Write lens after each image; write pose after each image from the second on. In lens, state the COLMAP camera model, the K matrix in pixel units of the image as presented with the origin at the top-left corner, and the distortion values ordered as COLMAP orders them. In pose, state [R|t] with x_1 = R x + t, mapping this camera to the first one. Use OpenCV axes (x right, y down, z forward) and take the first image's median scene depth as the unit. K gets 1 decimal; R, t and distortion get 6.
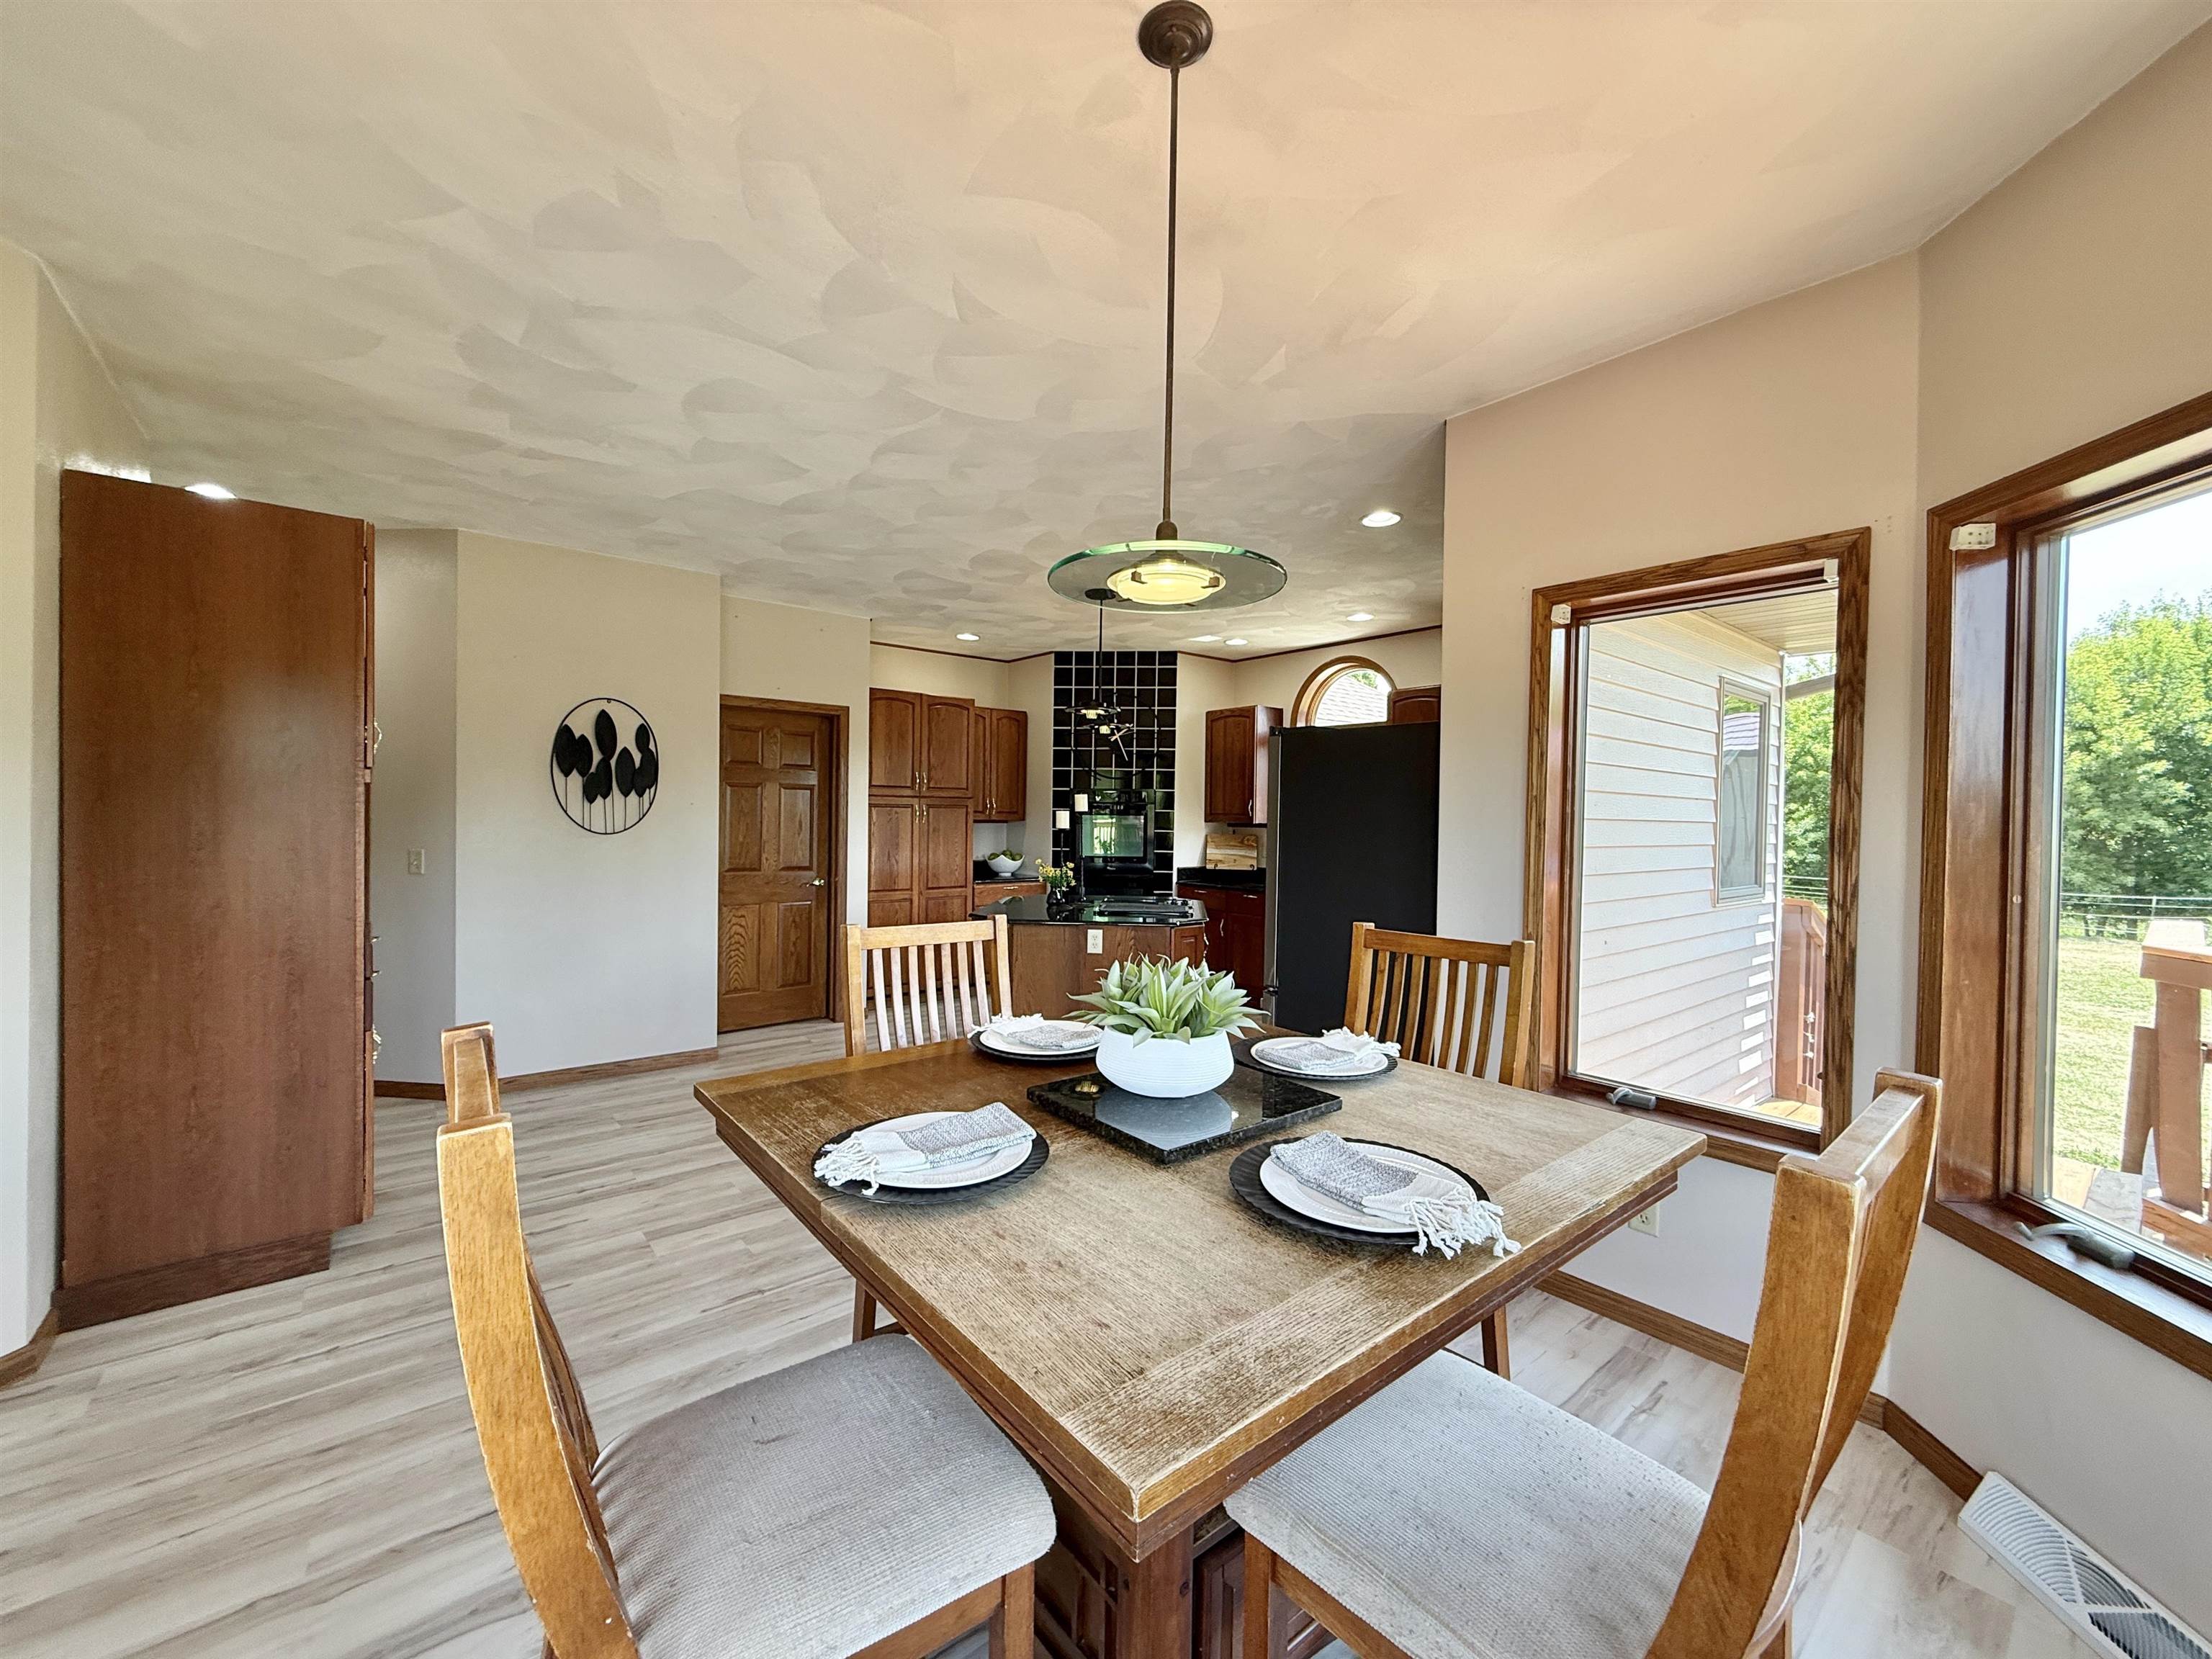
lens RADIAL K [[914.5, 0, 1106.0], [0, 914.5, 829.5], [0, 0, 1]] dist [-0.000474, -0.000104]
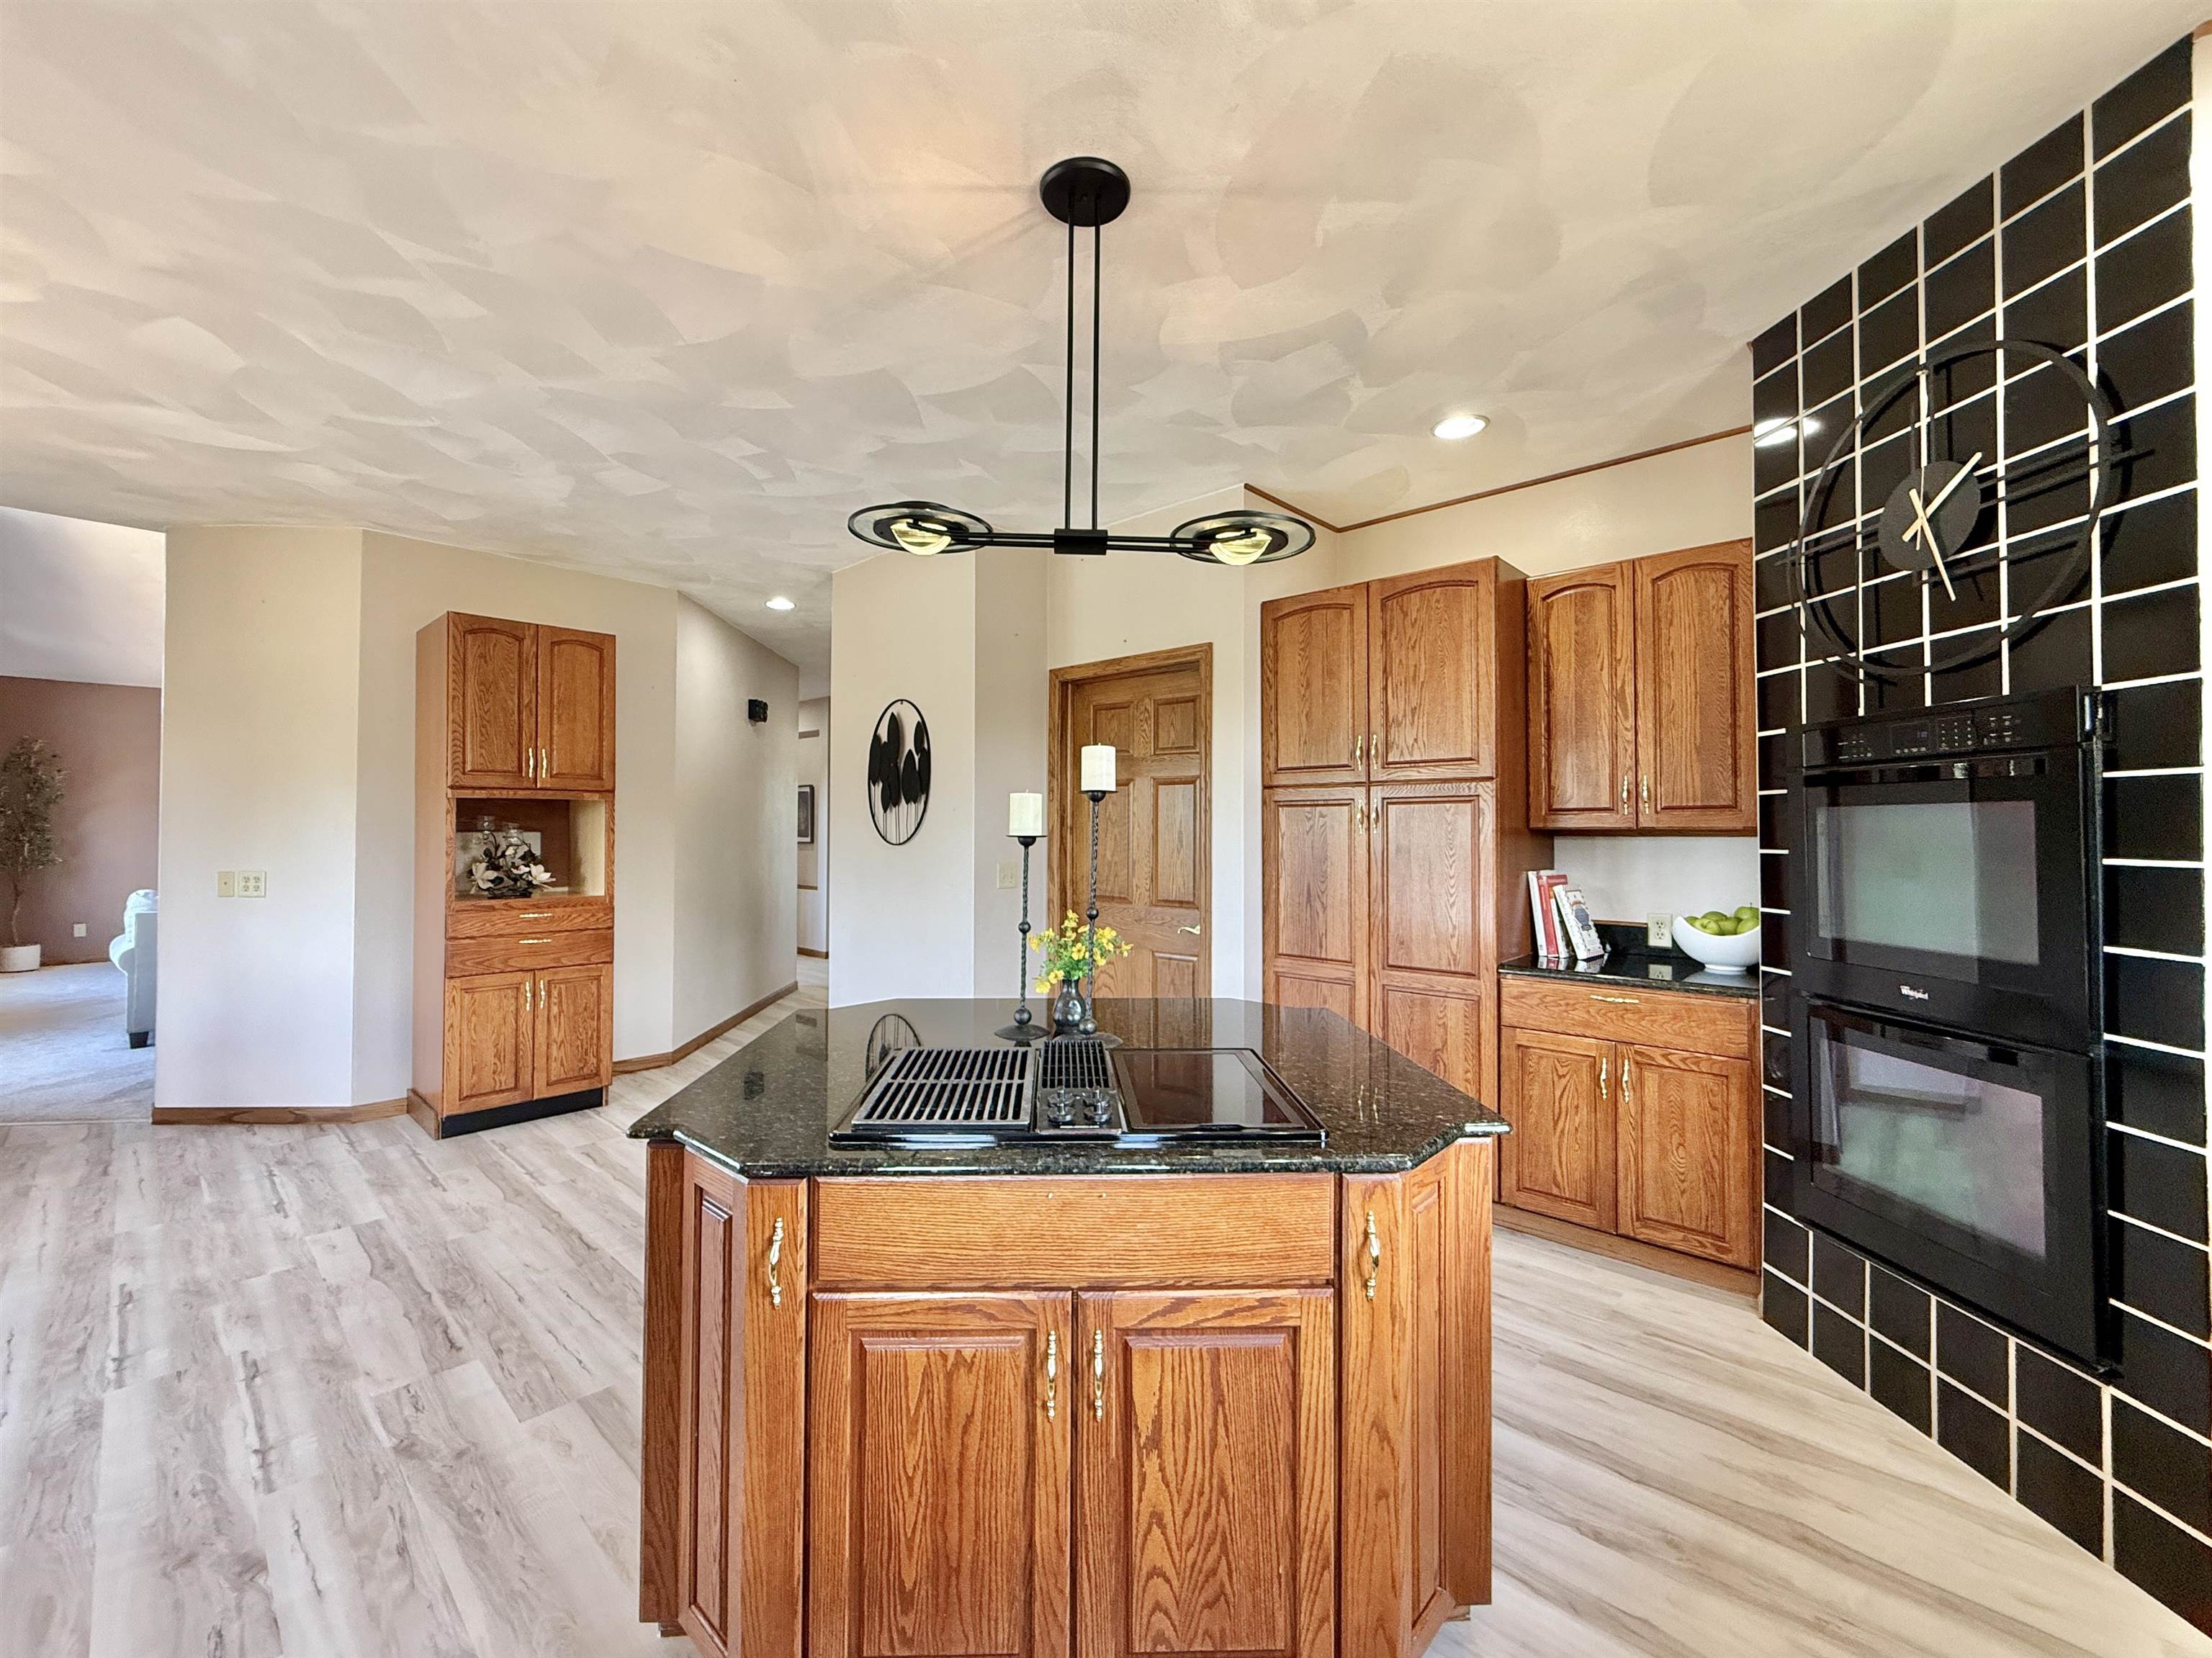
lens RADIAL K [[914.4, 0, 1106.0], [0, 914.4, 829.0], [0, 0, 1]] dist [-0.000474, -0.000104]
pose [[0.105712, -0.019601, -0.994204, 0.332070], [-0.018857, 0.999586, -0.021712, 0.003927], [0.994218, 0.021043, 0.105299, 0.922498]]
